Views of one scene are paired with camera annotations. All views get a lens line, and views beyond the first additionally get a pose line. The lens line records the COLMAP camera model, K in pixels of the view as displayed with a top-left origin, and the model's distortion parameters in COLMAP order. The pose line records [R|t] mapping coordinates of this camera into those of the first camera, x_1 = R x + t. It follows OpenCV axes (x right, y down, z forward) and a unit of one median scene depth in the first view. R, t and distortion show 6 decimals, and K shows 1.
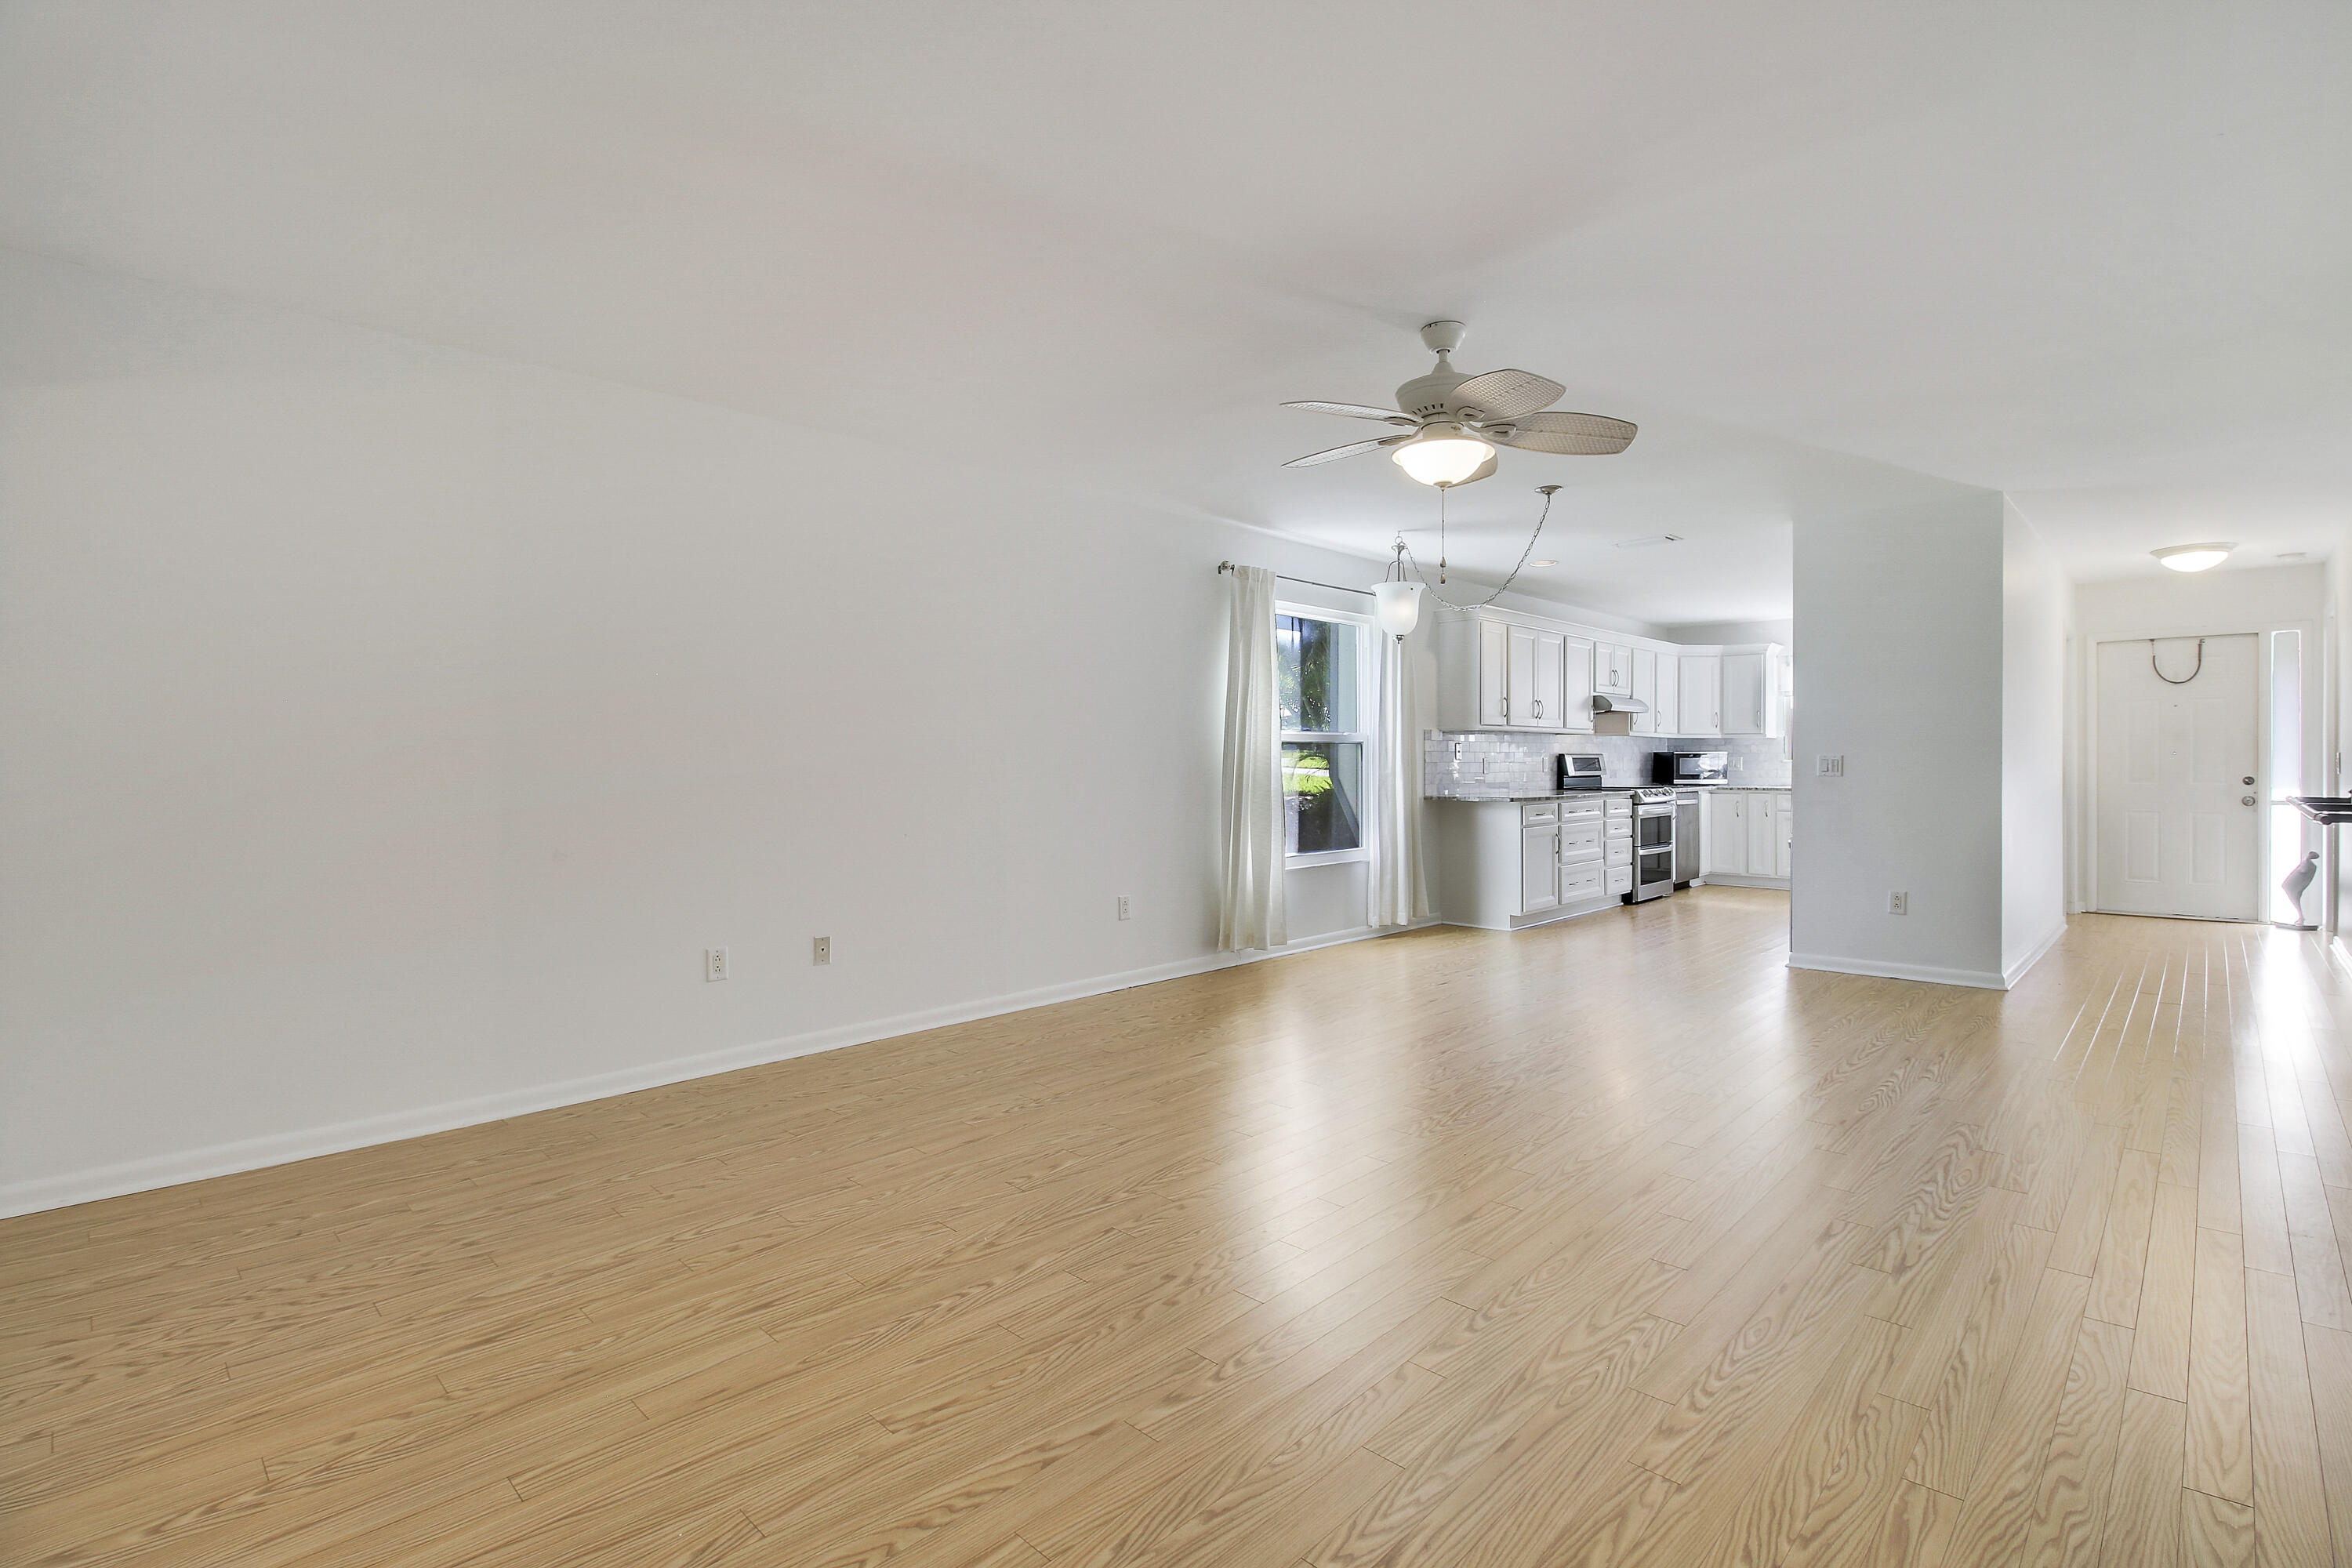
lens RADIAL K [[1088.9, 0, 1178.5], [0, 1088.9, 770.3], [0, 0, 1]] dist [-0.001033, -0.012369]
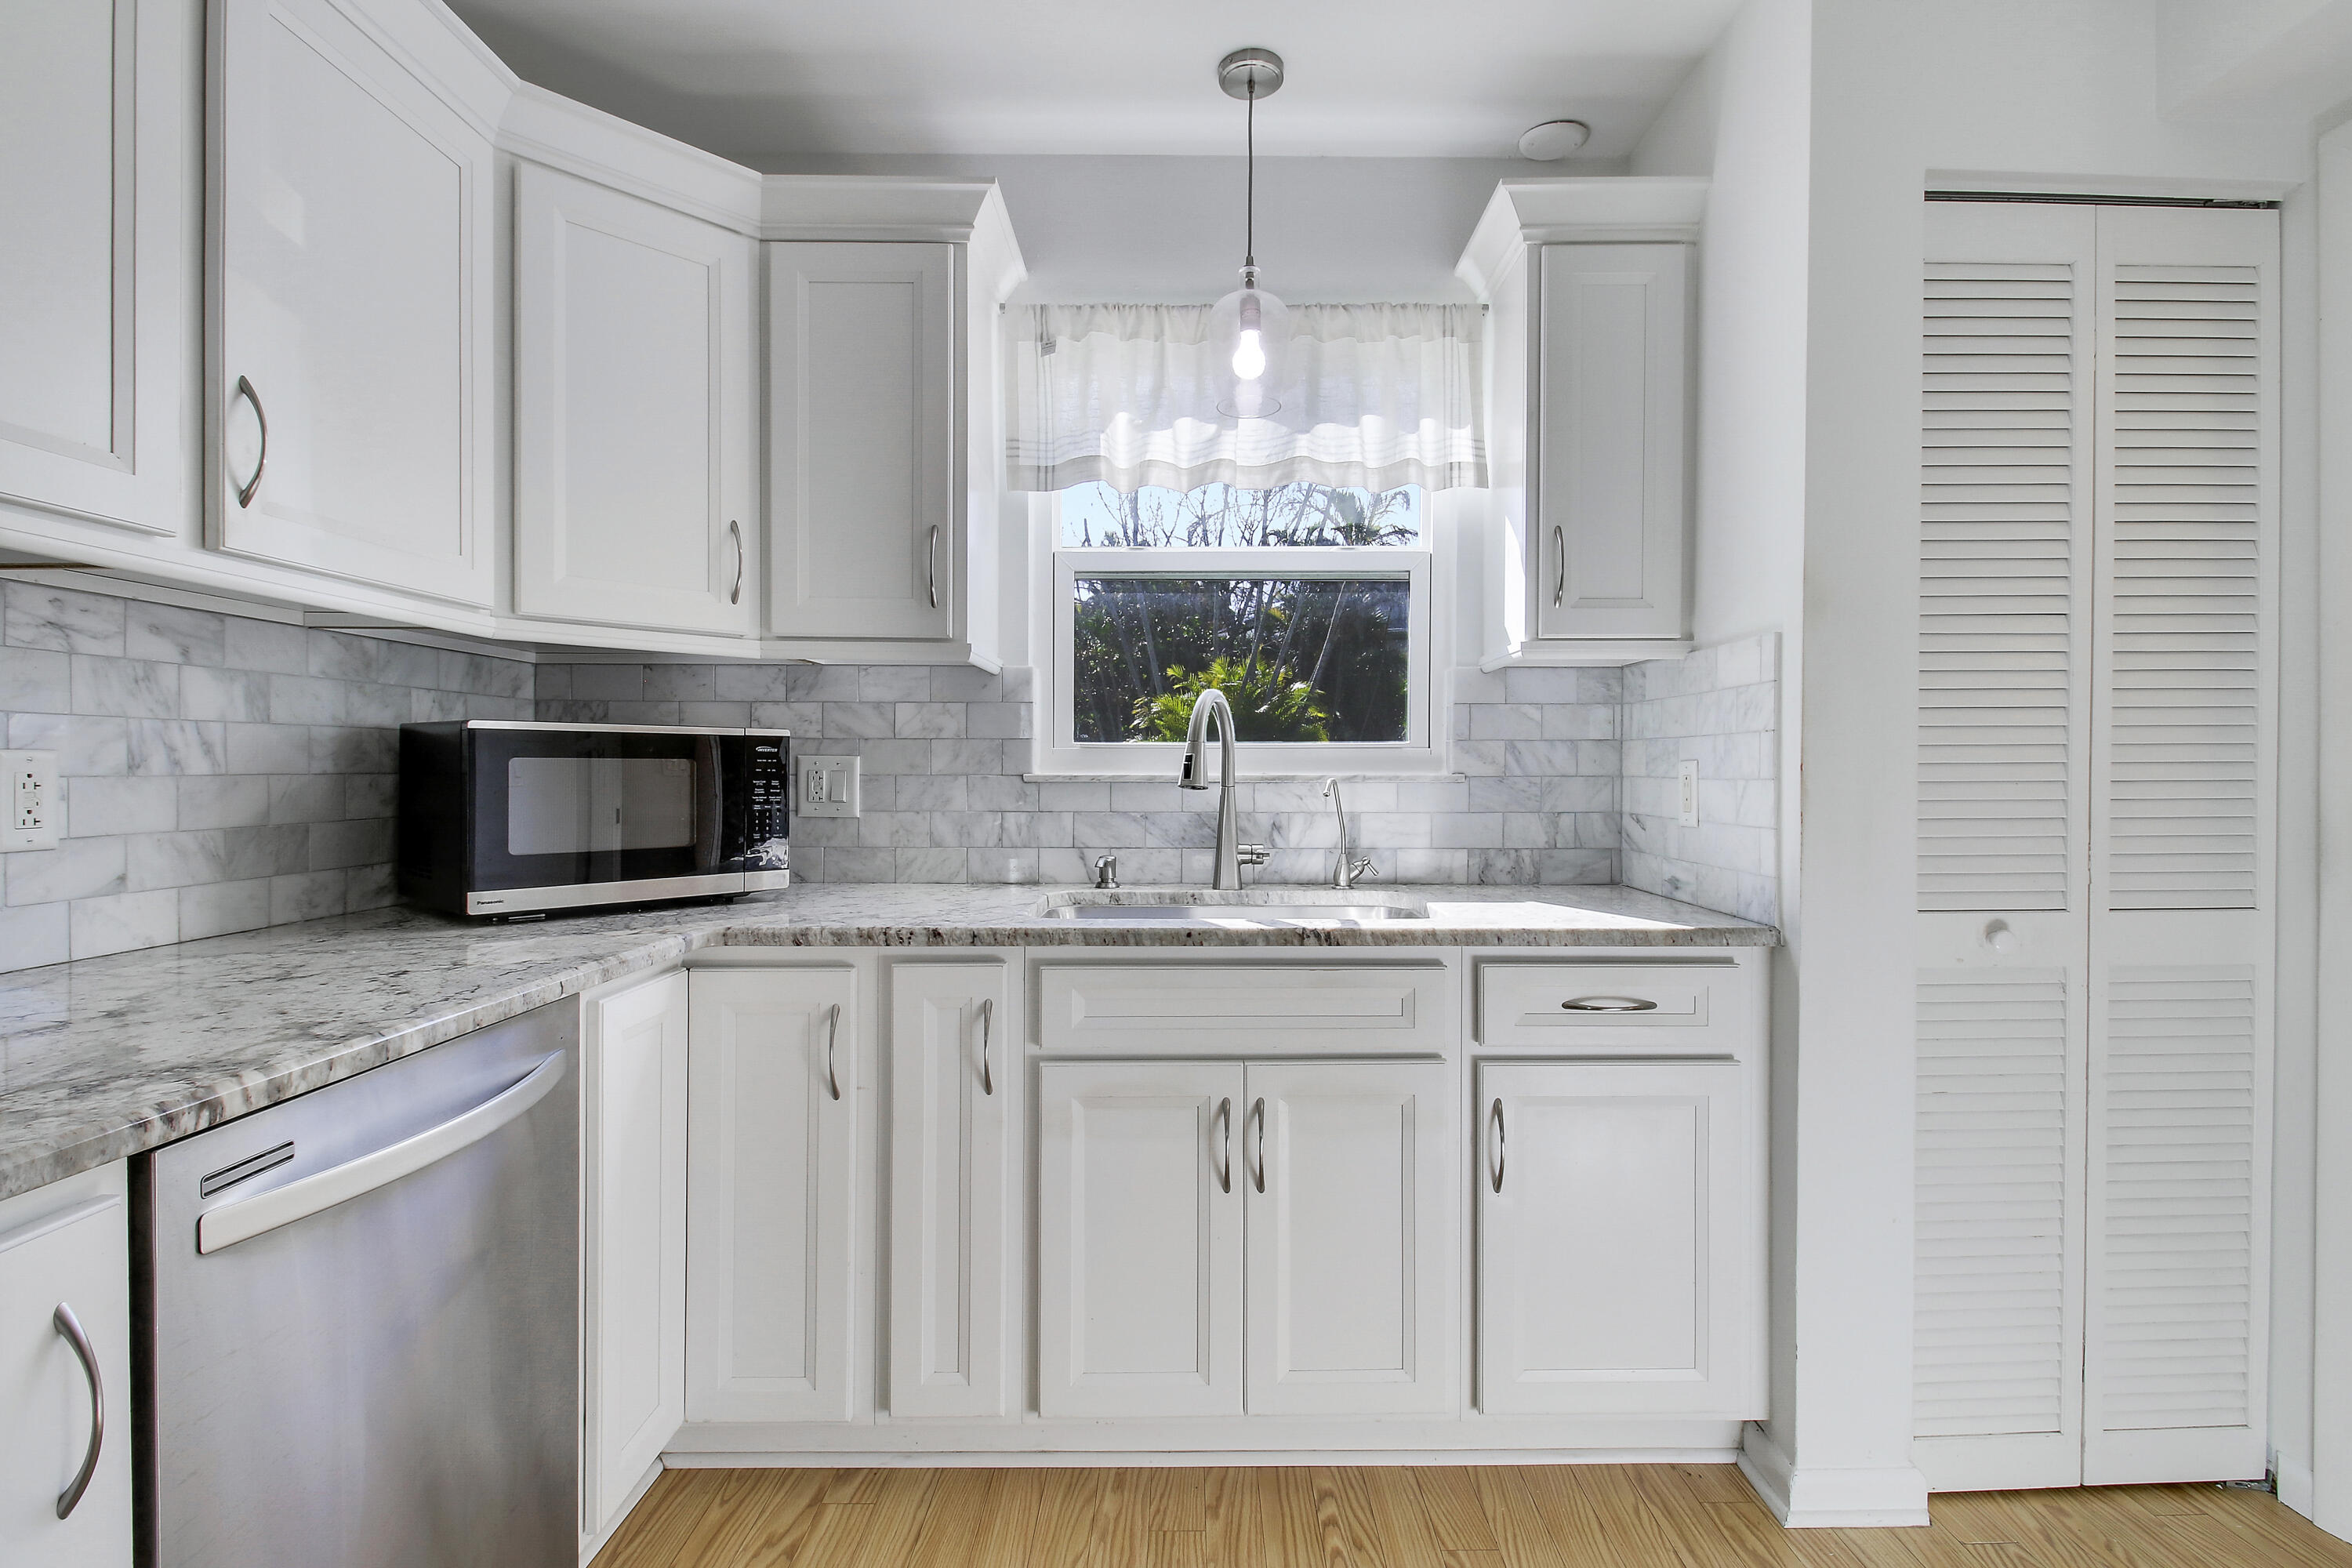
lens RADIAL K [[1088.9, 0, 1178.5], [0, 1088.9, 770.3], [0, 0, 1]] dist [-0.001033, -0.012369]
pose [[0.726225, 0.003994, 0.687446, 0.561255], [0.000525, 0.999980, -0.006365, -0.011313], [-0.687457, 0.004983, 0.726208, 1.077176]]
